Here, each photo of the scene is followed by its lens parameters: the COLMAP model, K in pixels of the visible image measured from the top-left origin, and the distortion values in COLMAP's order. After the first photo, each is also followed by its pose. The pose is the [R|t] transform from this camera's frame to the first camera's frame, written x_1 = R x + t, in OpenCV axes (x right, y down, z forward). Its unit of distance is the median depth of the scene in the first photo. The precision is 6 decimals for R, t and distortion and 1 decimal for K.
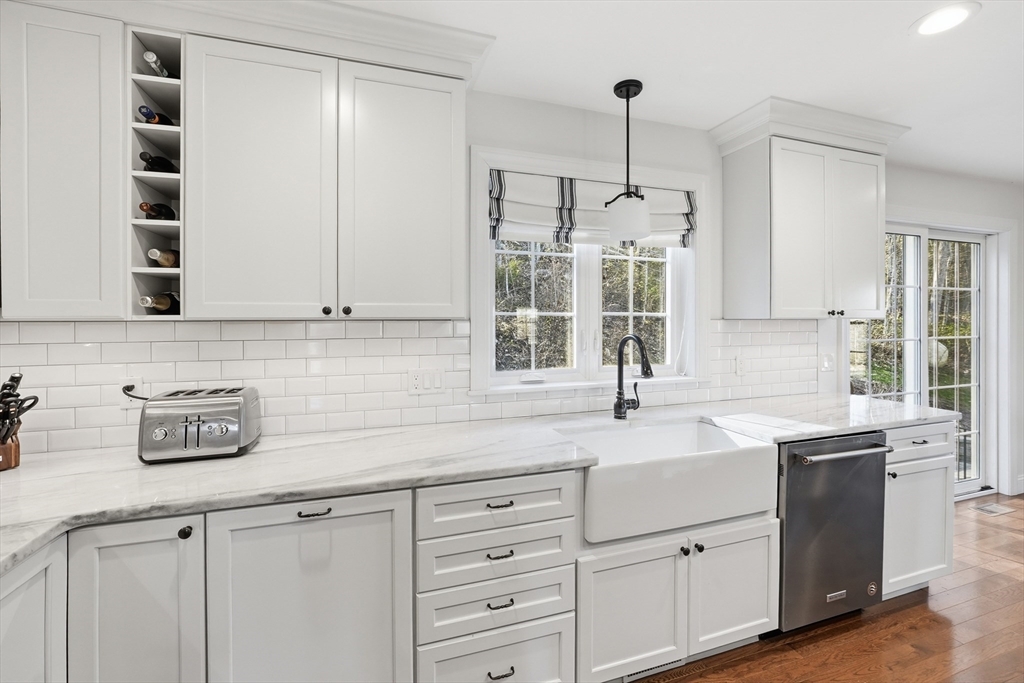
lens RADIAL K [[437.2, 0, 514.6], [0, 437.2, 320.6], [0, 0, 1]] dist [-0.019891, 0.006180]
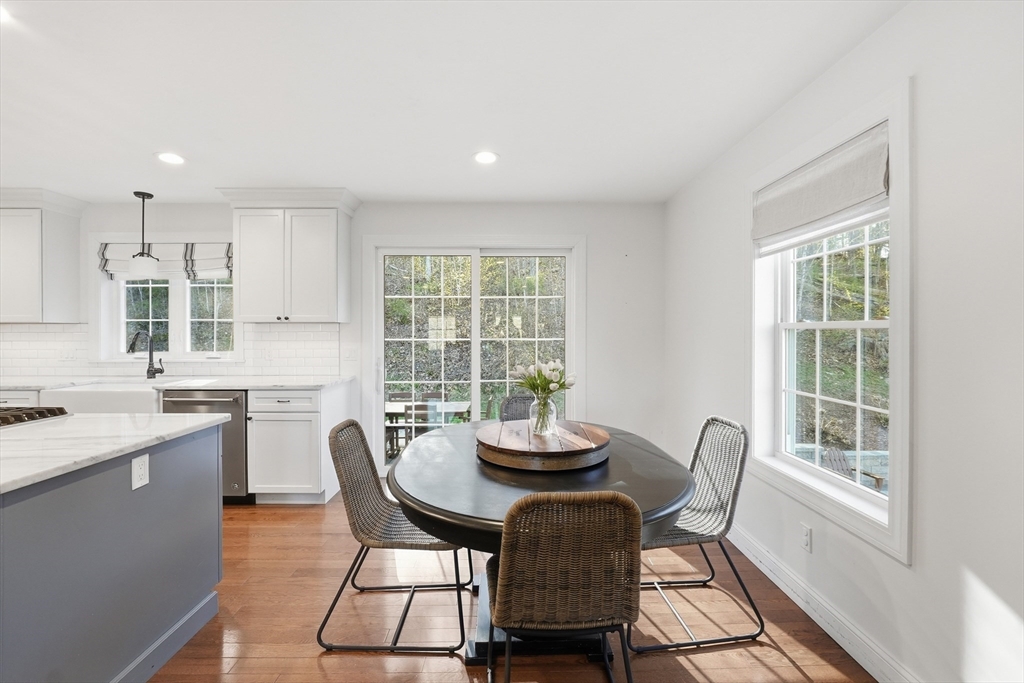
lens RADIAL K [[438.3, 0, 514.6], [0, 438.3, 323.2], [0, 0, 1]] dist [-0.015446, 0.004132]
pose [[0.952569, -0.001439, -0.304320, 2.417797], [-0.000767, 0.999974, -0.007129, 0.010919], [0.304323, 0.007024, 0.952543, -0.260076]]
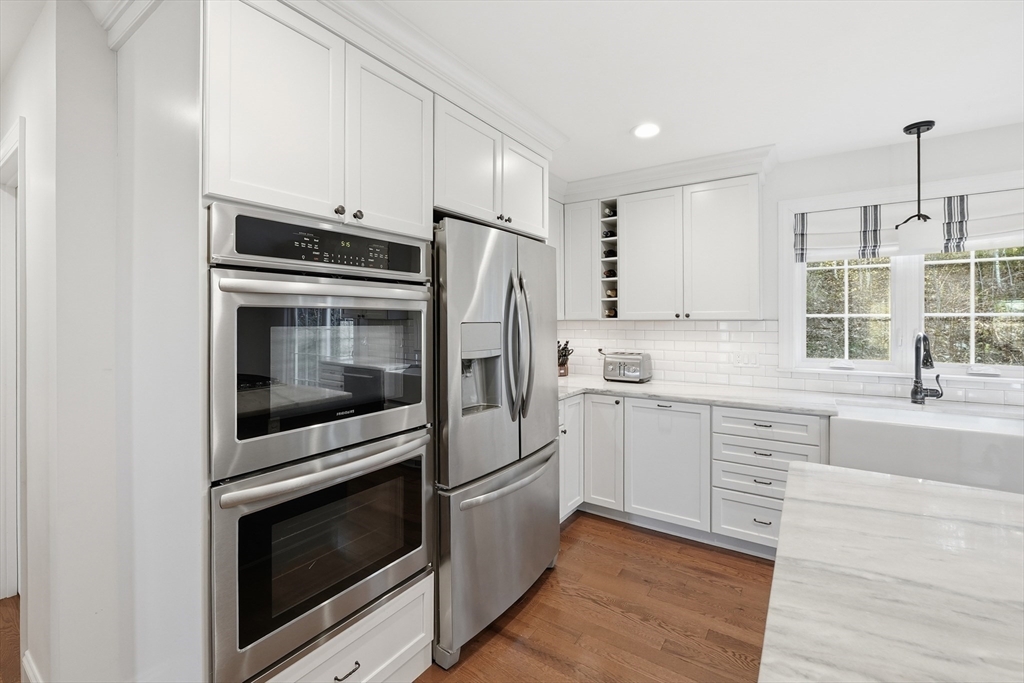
lens RADIAL K [[437.2, 0, 514.6], [0, 437.2, 320.6], [0, 0, 1]] dist [-0.019891, 0.006180]
pose [[0.610009, 0.003959, -0.792385, 0.555278], [0.000916, 0.999983, 0.005700, -0.009991], [0.792394, -0.004203, 0.609995, -0.644406]]
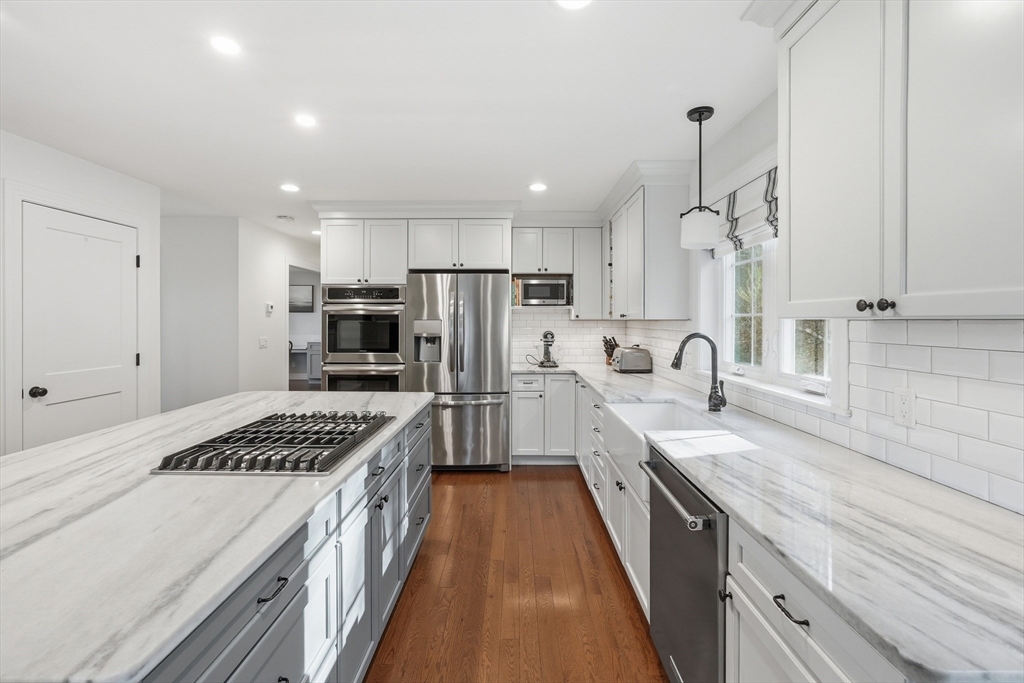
lens RADIAL K [[437.2, 0, 514.6], [0, 437.2, 320.6], [0, 0, 1]] dist [-0.019891, 0.006180]
pose [[-0.320974, 0.004280, -0.947078, 1.566898], [-0.000148, 0.999990, 0.004569, -0.005764], [0.947088, 0.001607, -0.320970, 0.963262]]
